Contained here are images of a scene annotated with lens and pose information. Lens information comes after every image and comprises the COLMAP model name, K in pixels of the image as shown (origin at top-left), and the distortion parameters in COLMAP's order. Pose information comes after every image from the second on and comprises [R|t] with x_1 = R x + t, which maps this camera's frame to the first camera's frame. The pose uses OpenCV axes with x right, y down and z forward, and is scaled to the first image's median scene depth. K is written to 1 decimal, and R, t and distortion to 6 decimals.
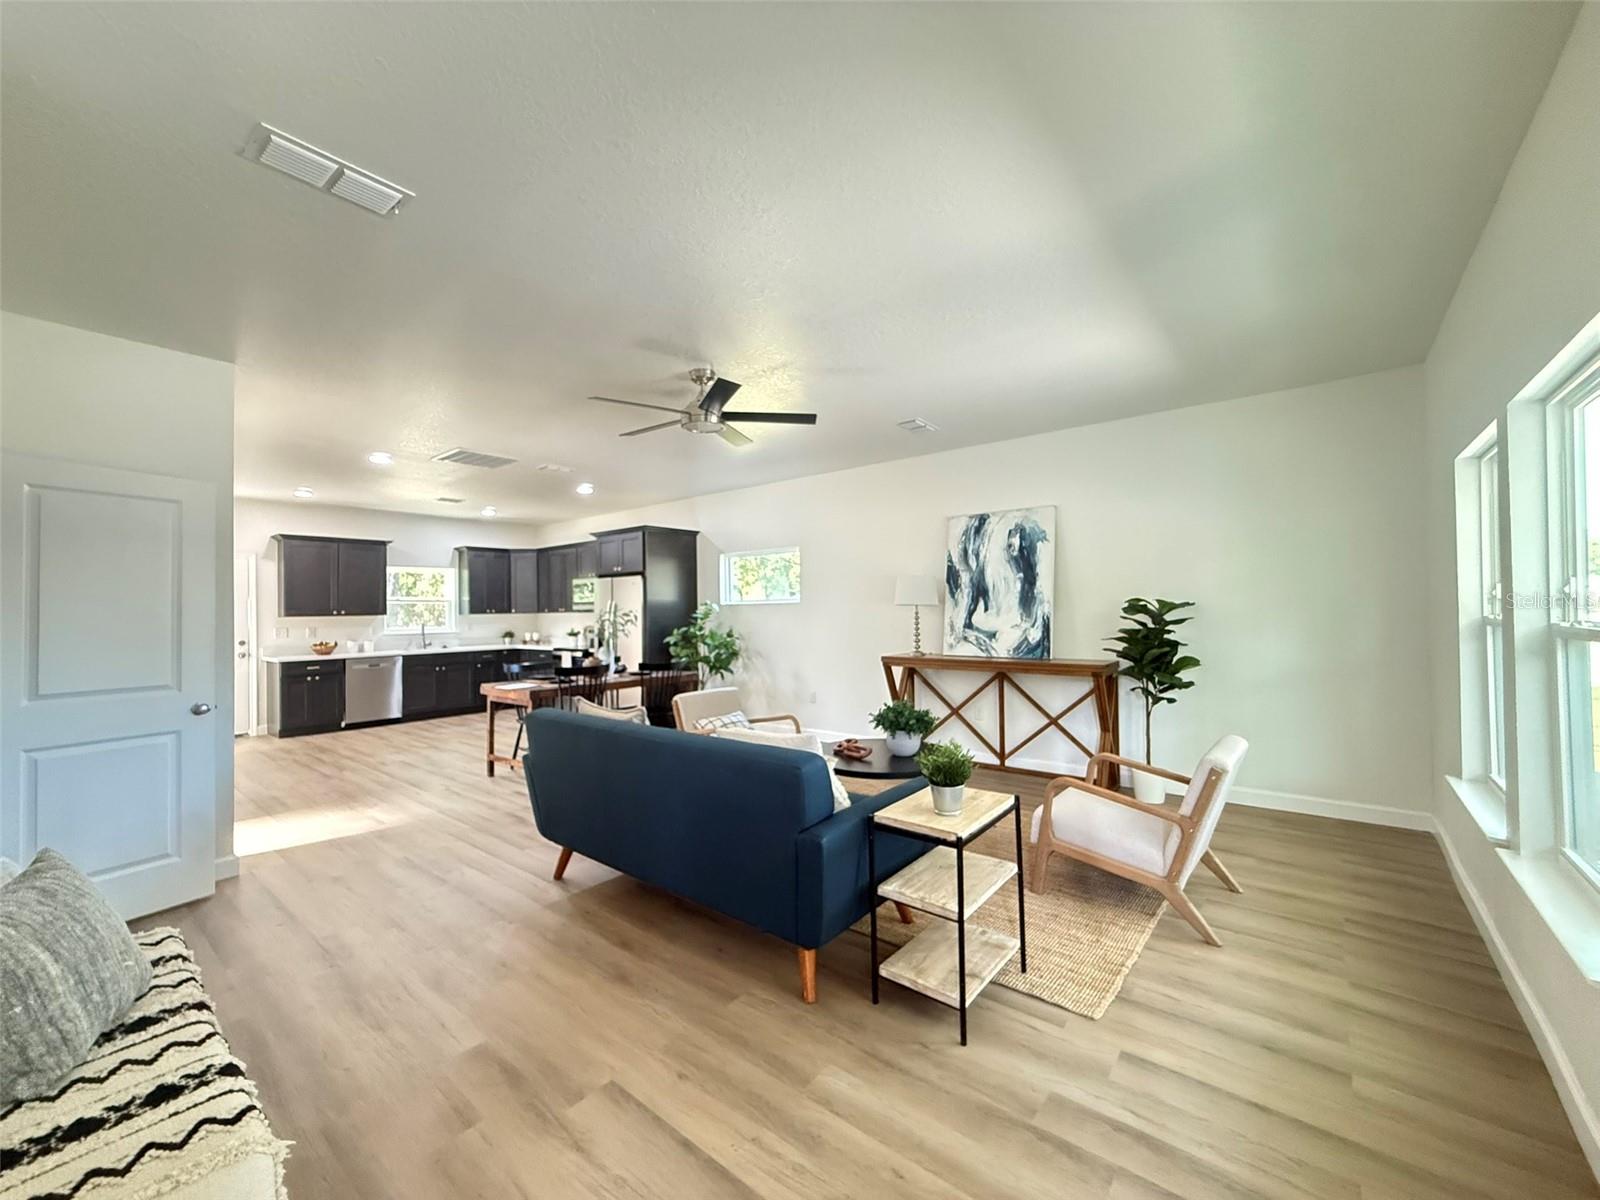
lens RADIAL K [[640.6, 0, 800.2], [0, 640.6, 608.4], [0, 0, 1]] dist [-0.004422, 0.000793]
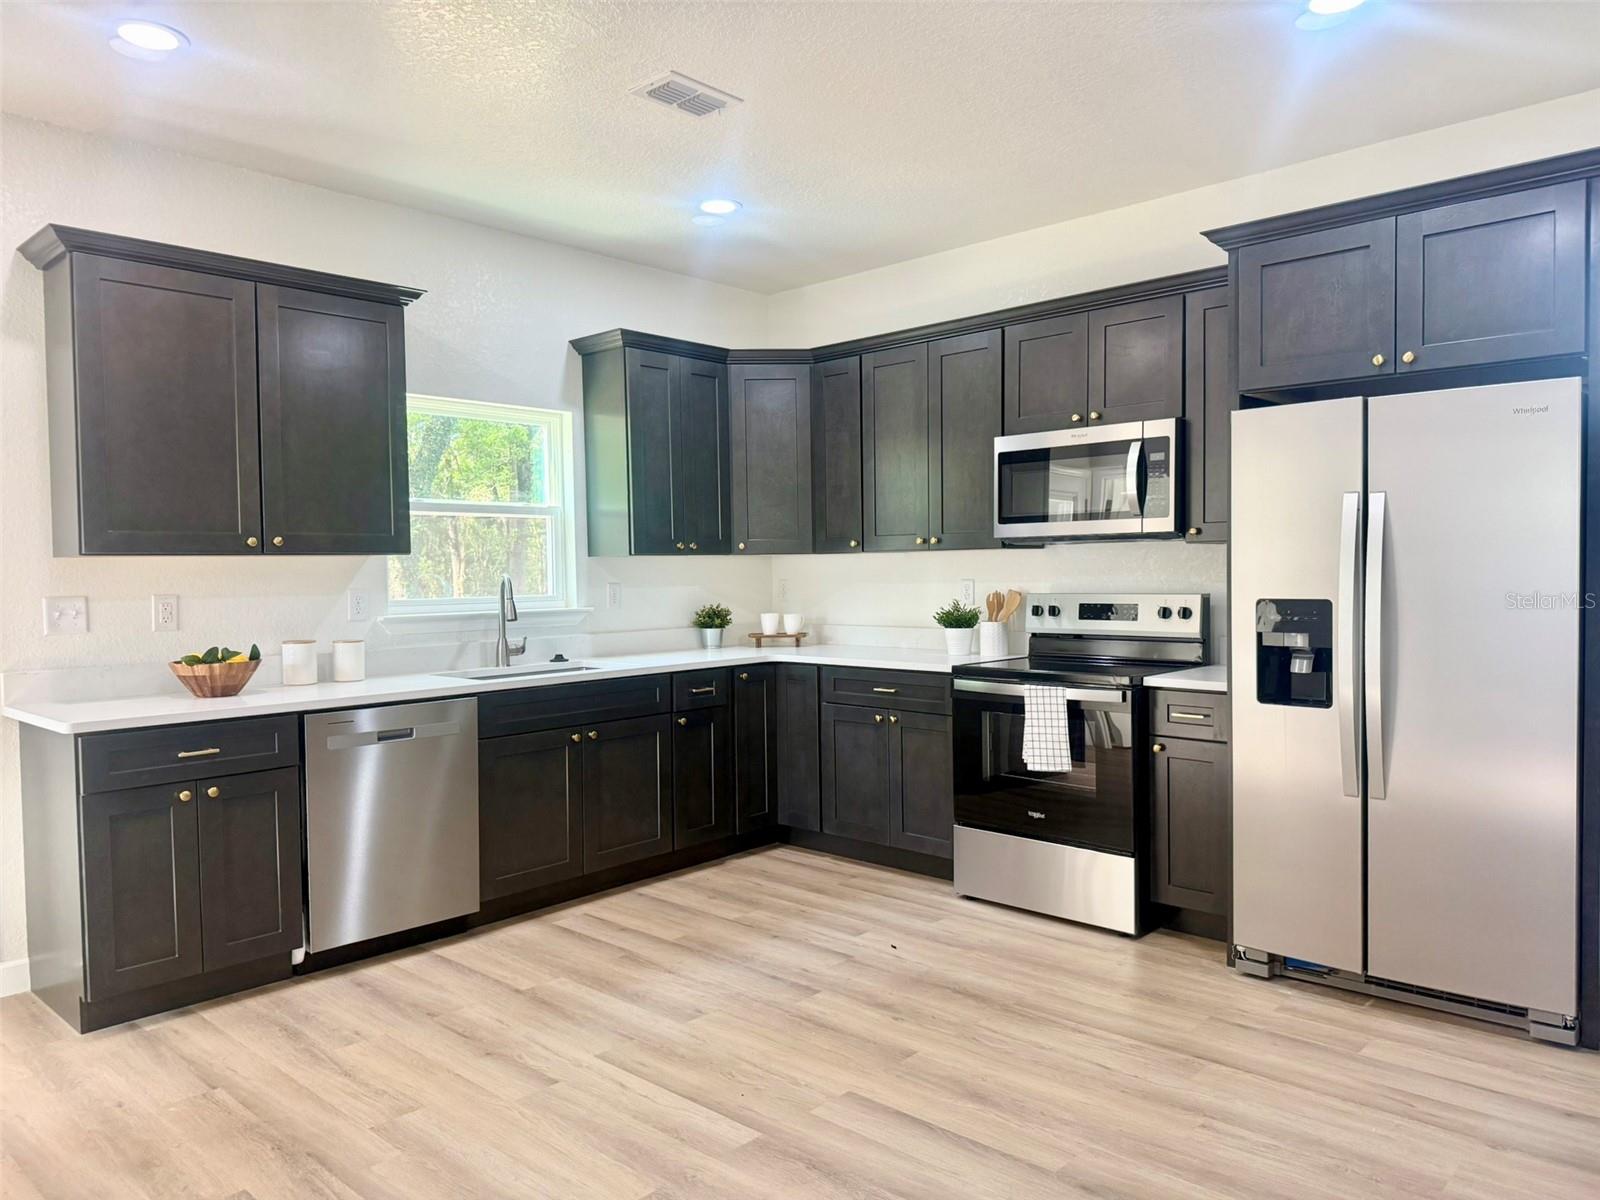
lens RADIAL K [[1133.2, 0, 795.9], [0, 1133.2, 593.5], [0, 0, 1]] dist [0.043688, -0.053711]
pose [[0.997021, 0.002912, -0.077075, -0.428975], [-0.000424, 0.999479, 0.032276, 0.011591], [0.077129, -0.032147, 0.996503, 0.494755]]
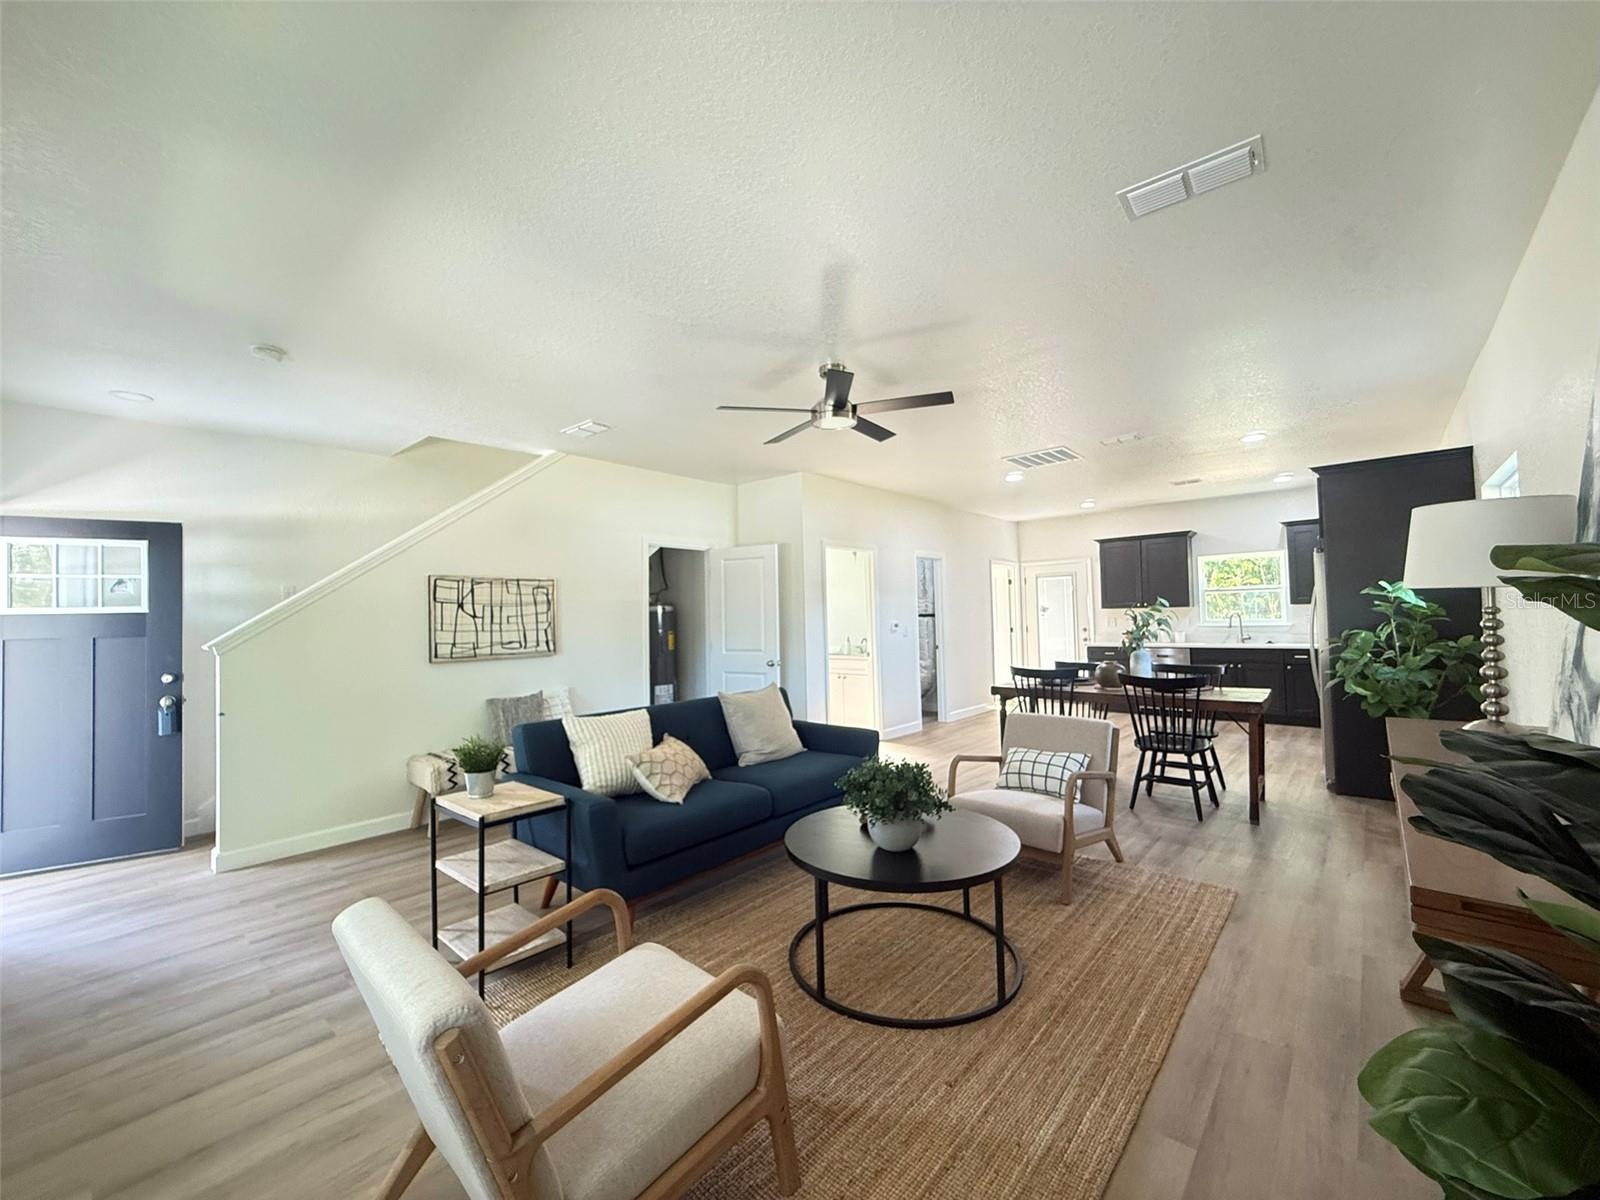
lens RADIAL K [[640.6, 0, 790.8], [0, 640.6, 601.3], [0, 0, 1]] dist [-0.004422, 0.000793]
pose [[-0.055869, -0.009559, -0.998392, 0.367969], [0.024594, 0.999638, -0.010948, -0.001862], [0.998135, -0.025166, -0.055613, 0.440288]]
